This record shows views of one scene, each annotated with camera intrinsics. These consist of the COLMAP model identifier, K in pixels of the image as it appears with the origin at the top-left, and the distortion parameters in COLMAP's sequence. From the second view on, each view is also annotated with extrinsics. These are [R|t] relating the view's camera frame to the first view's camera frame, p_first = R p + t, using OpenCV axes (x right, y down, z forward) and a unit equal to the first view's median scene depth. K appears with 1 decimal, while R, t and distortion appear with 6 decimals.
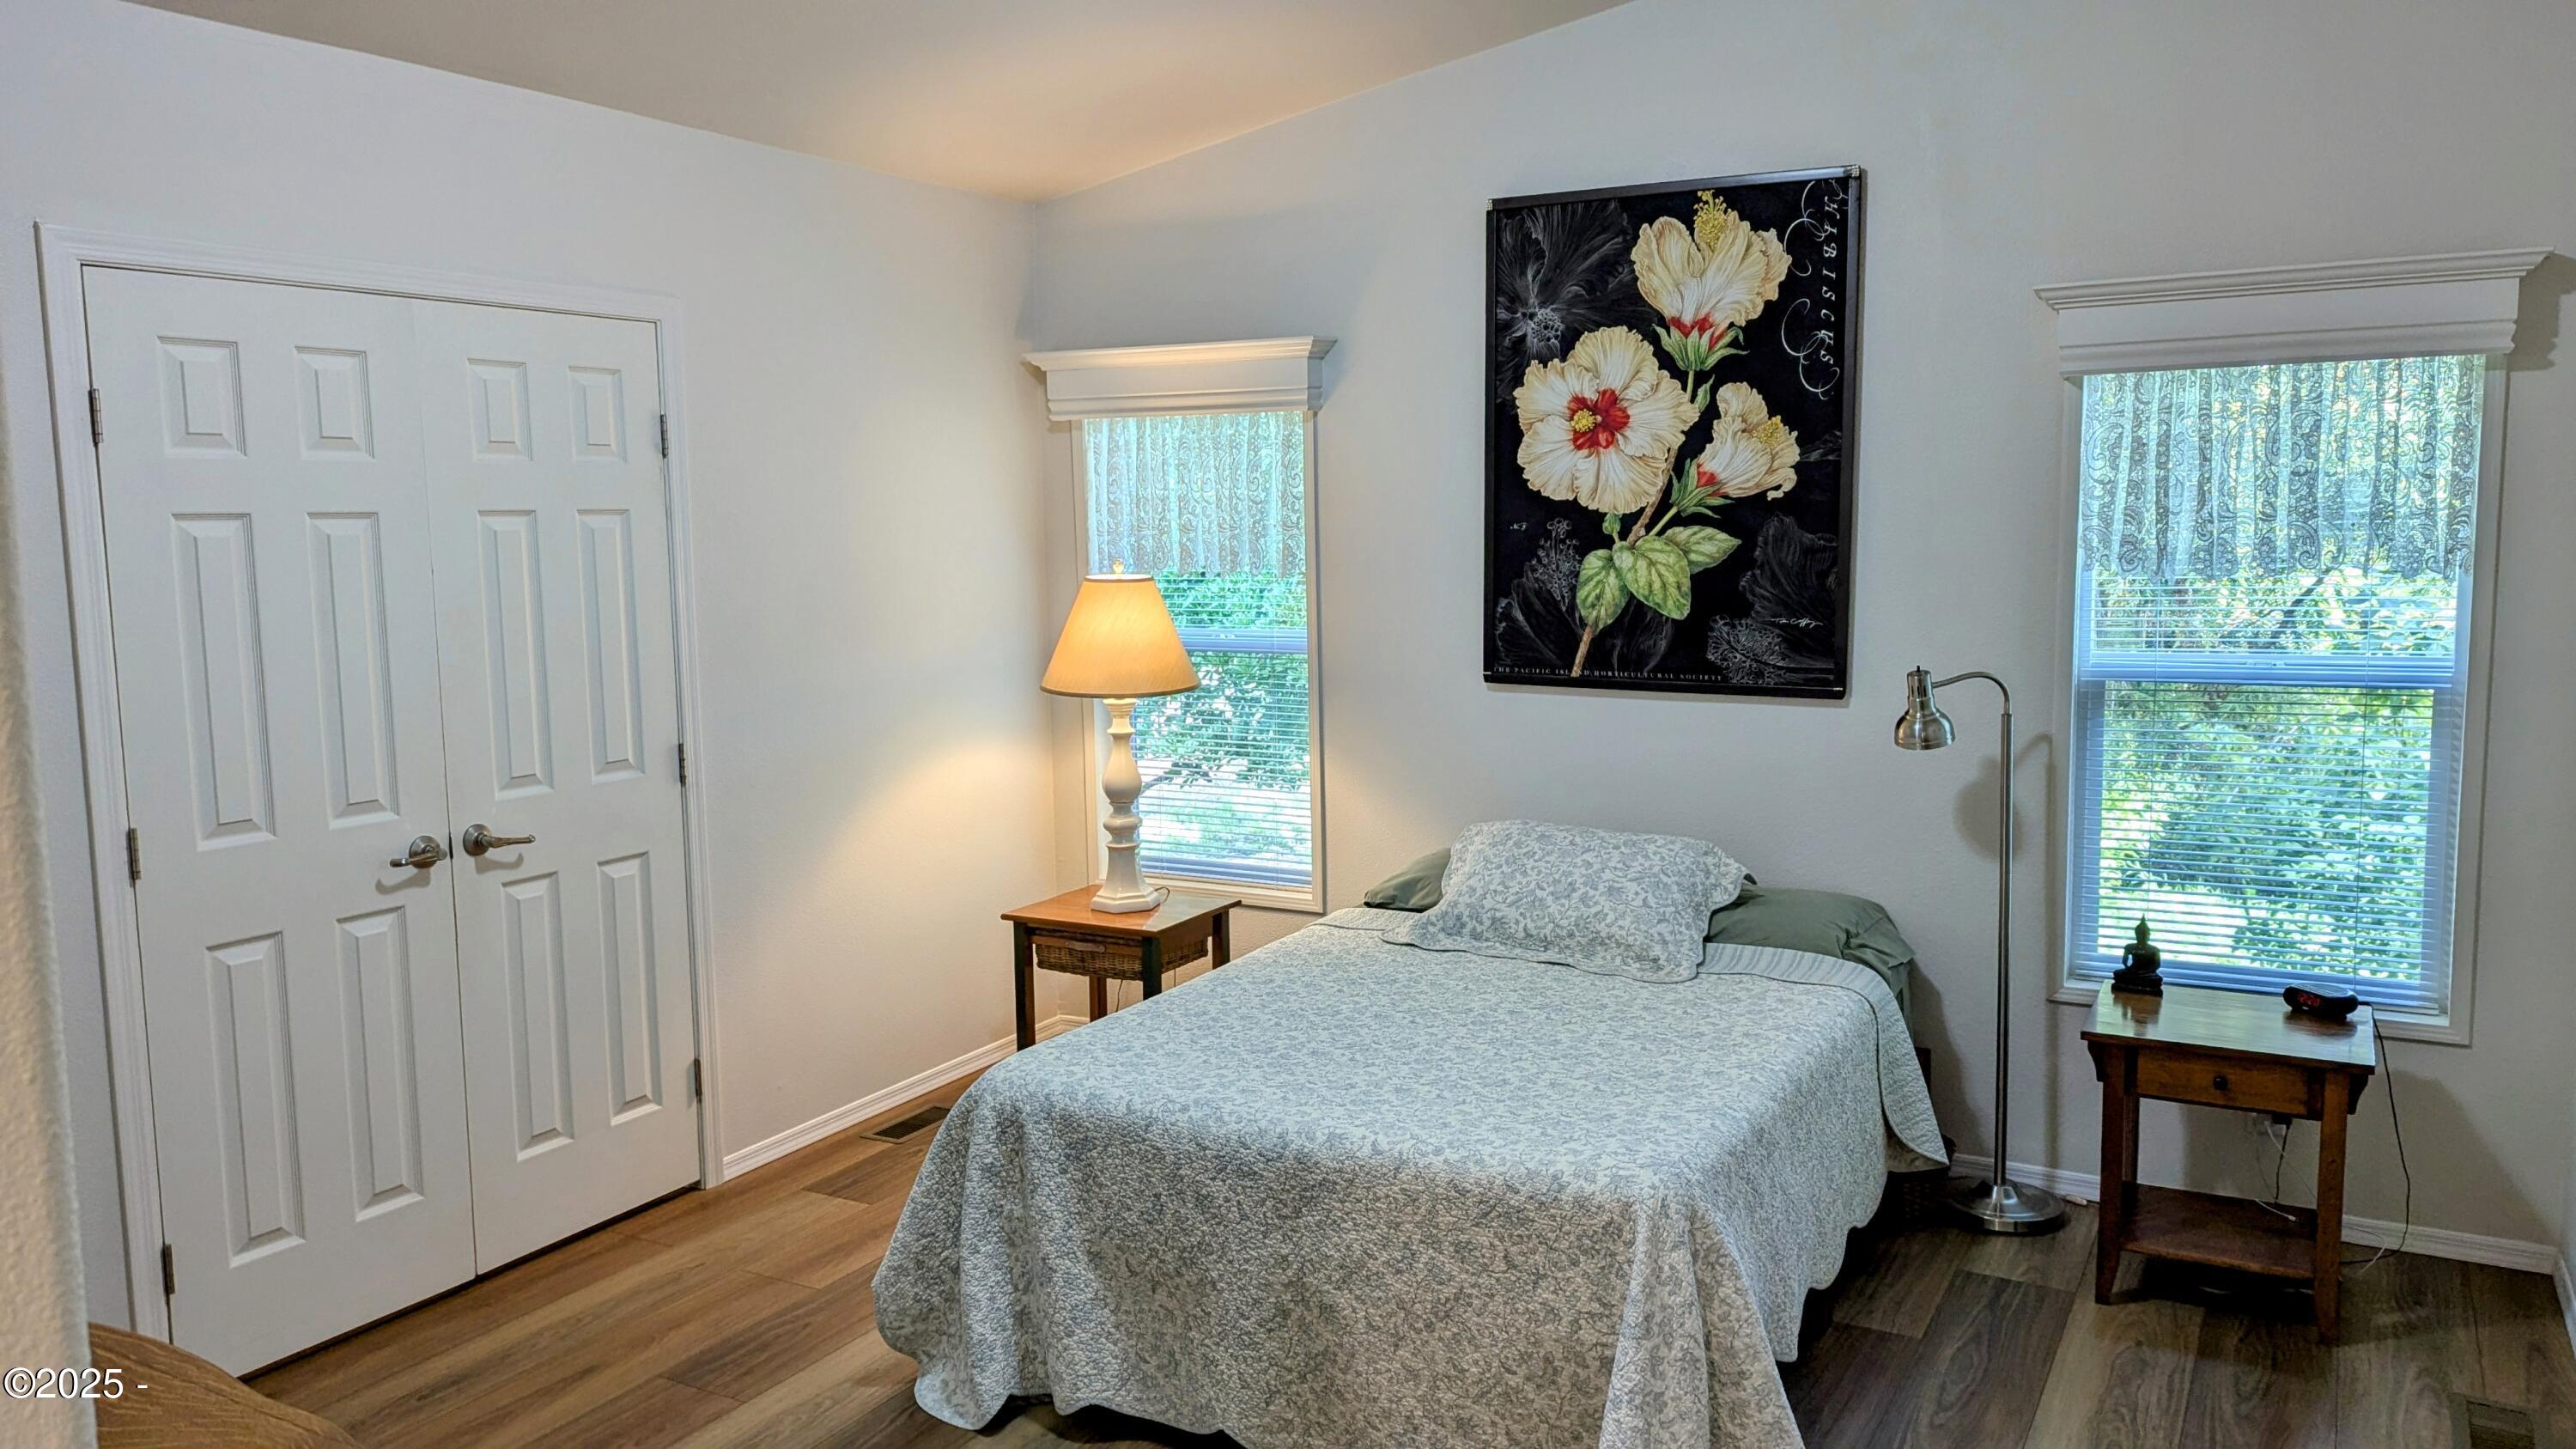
lens RADIAL K [[1847.4, 0, 1282.6], [0, 1847.4, 710.3], [0, 0, 1]] dist [0.097159, -0.113661]
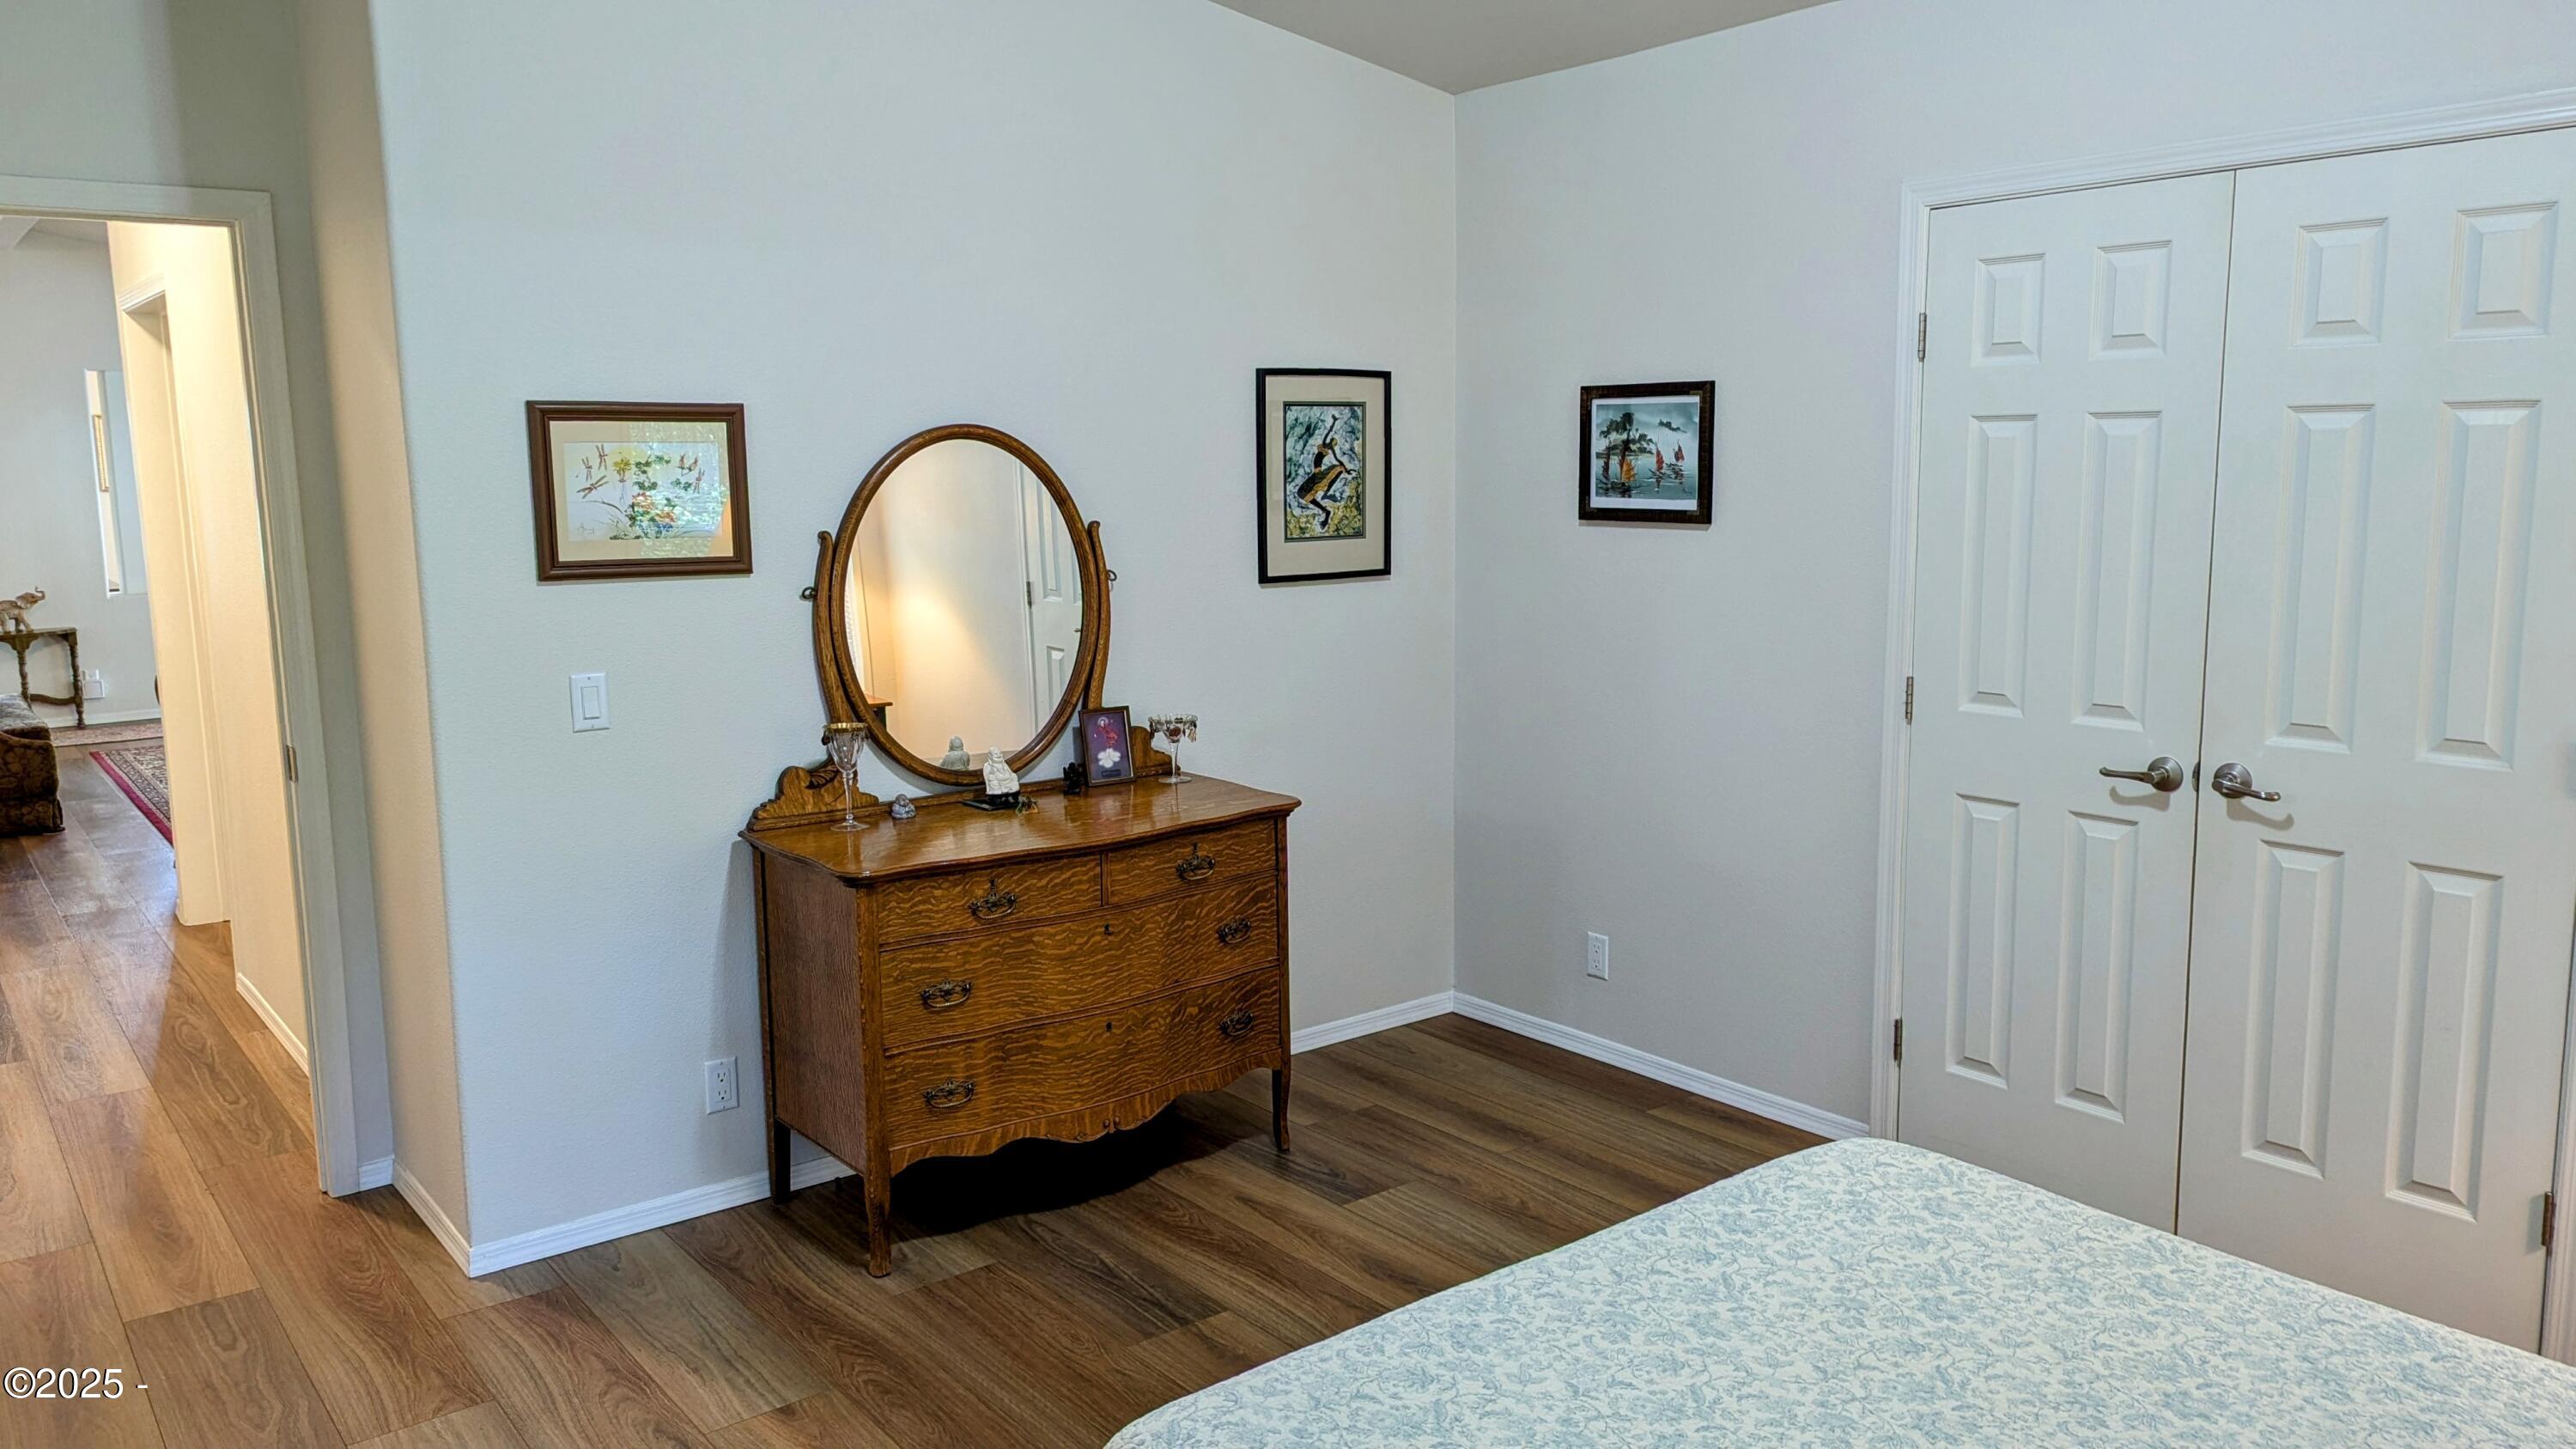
lens RADIAL K [[1831.6, 0, 1286.9], [0, 1831.6, 712.5], [0, 0, 1]] dist [0.079368, -0.066375]
pose [[-0.384221, 0.169643, -0.907522, 0.550742], [-0.074491, 0.974073, 0.213620, -0.120533], [0.920231, 0.149680, -0.361622, 0.920310]]
